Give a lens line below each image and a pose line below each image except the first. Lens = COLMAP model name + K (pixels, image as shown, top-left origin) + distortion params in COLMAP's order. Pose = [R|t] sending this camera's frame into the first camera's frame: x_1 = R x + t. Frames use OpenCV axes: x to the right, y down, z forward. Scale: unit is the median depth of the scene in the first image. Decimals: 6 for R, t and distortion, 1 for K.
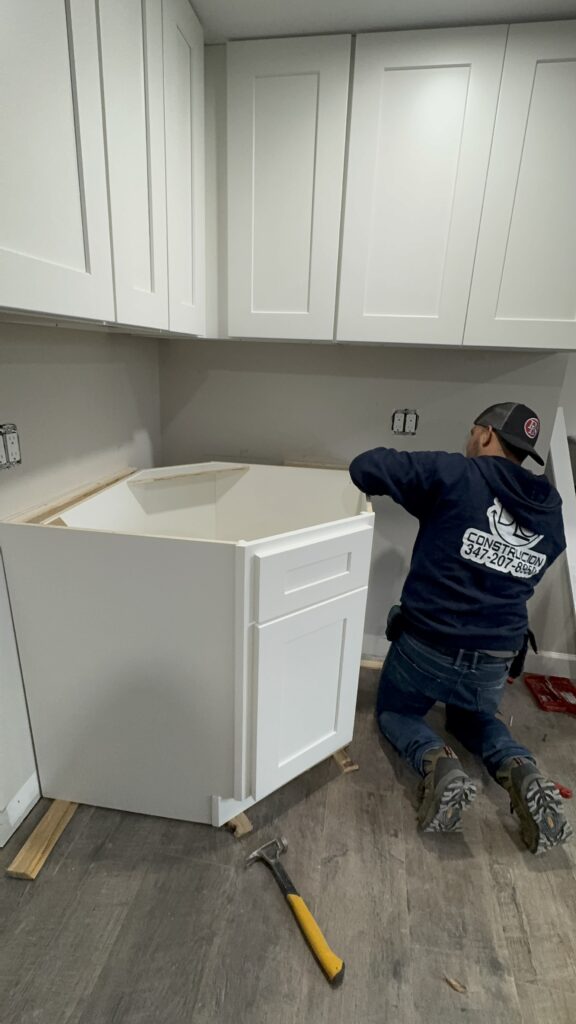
lens RADIAL K [[471.7, 0, 288.4], [0, 471.7, 511.2], [0, 0, 1]] dist [0.000722, -0.001753]
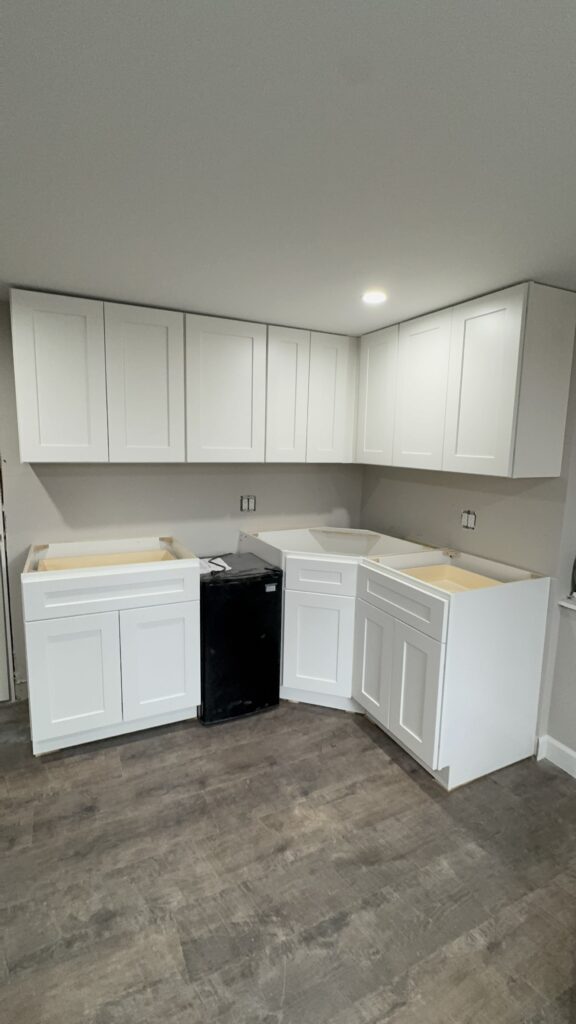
lens RADIAL K [[471.7, 0, 284.7], [0, 471.7, 507.4], [0, 0, 1]] dist [0.000722, -0.001753]
pose [[0.582266, 0.090578, -0.807937, 1.527401], [-0.255202, 0.963907, -0.075856, 0.033183], [0.771906, 0.250356, 0.584366, -0.369585]]
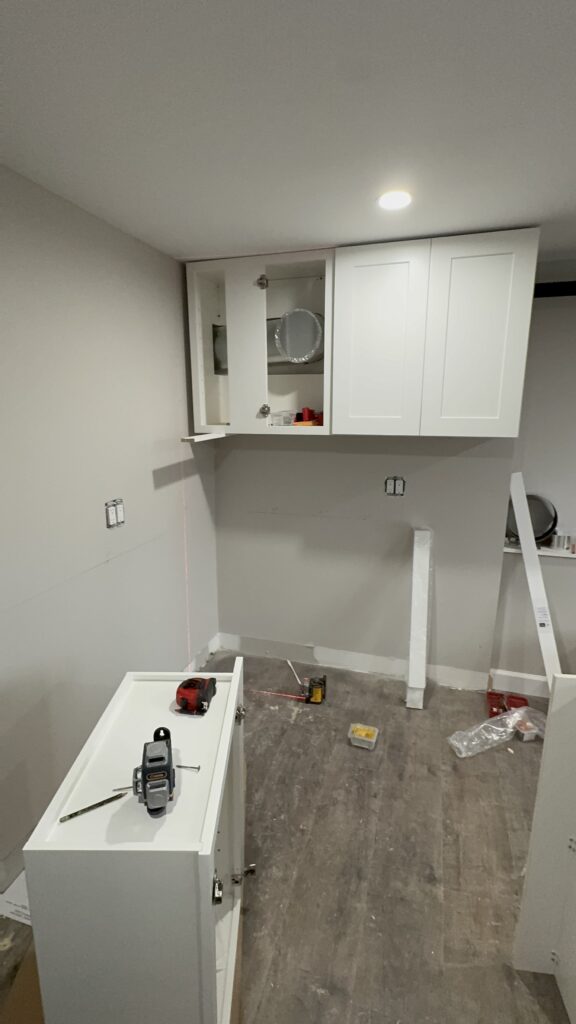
lens RADIAL K [[471.7, 0, 287.9], [0, 471.7, 509.7], [0, 0, 1]] dist [0.000722, -0.001753]
pose [[0.990840, -0.010322, -0.134644, 0.183983], [-0.002867, 0.995242, -0.097392, 0.007044], [0.135008, 0.096886, 0.986096, -0.470274]]
